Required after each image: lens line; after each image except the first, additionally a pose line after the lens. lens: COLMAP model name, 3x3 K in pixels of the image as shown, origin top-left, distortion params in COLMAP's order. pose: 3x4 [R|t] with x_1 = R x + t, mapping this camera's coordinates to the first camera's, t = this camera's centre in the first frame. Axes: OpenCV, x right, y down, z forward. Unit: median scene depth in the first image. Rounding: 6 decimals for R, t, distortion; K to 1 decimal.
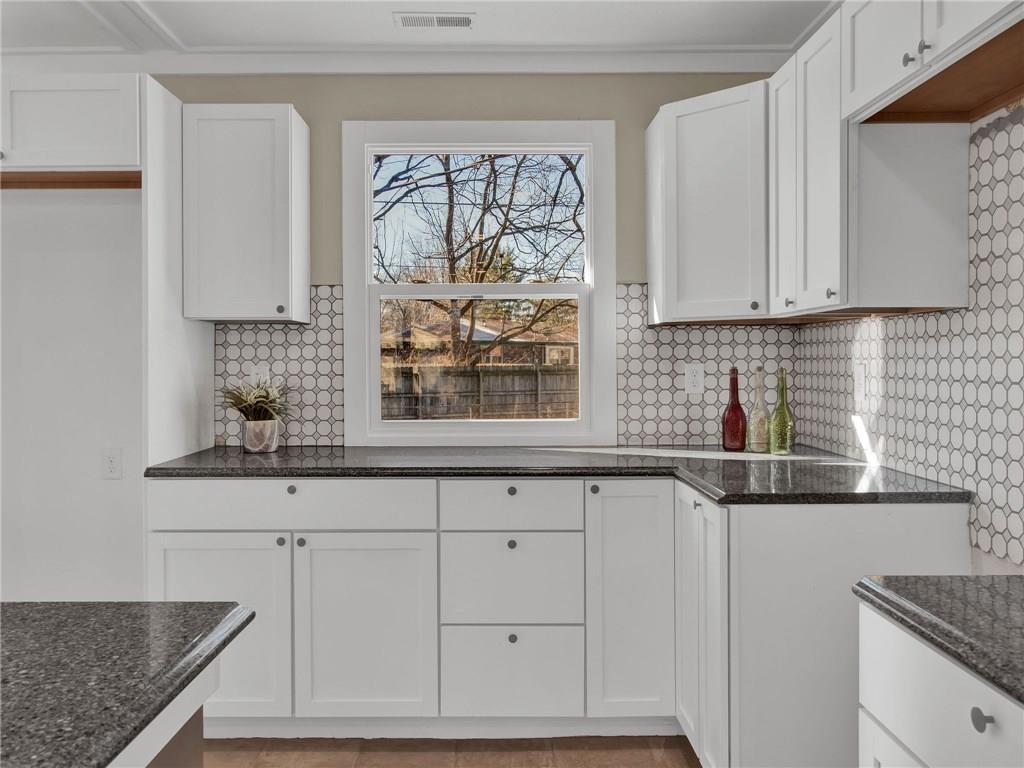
lens RADIAL K [[817.6, 0, 497.8], [0, 817.6, 364.9], [0, 0, 1]] dist [-0.025081, 0.002519]
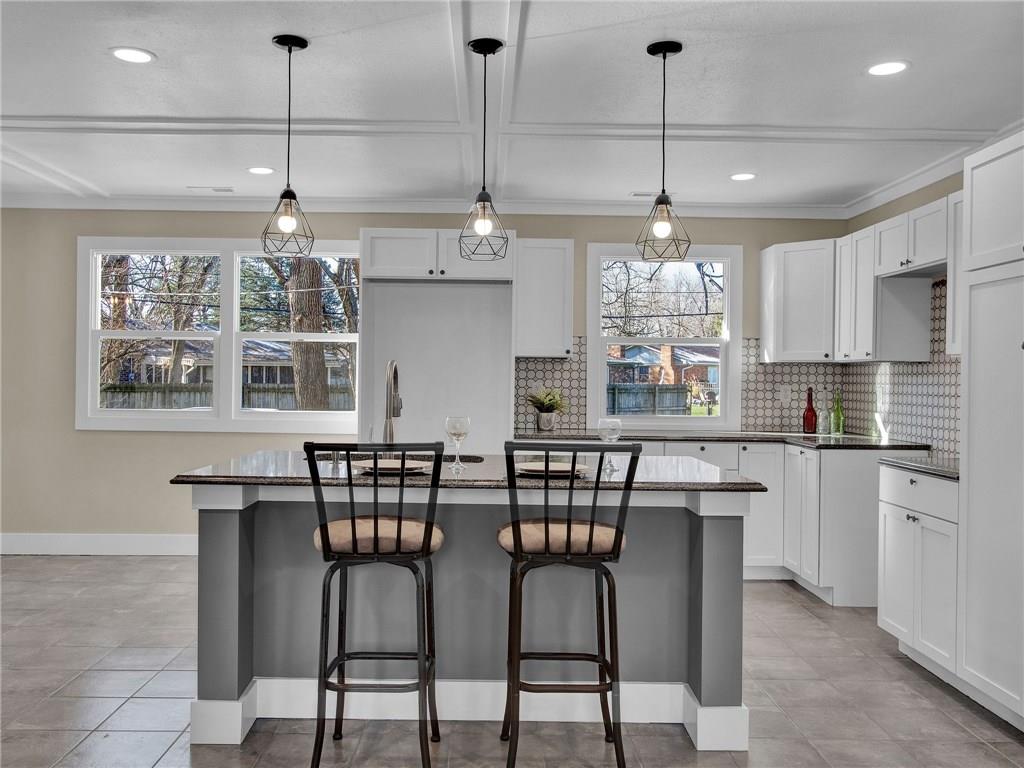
lens RADIAL K [[889.6, 0, 512.2], [0, 889.6, 385.1], [0, 0, 1]] dist [0.004209, 0.002419]
pose [[0.999436, 0.016018, 0.029520, -0.427523], [-0.016104, 0.999867, 0.002659, 0.003221], [-0.029473, -0.003133, 0.999561, -0.948683]]
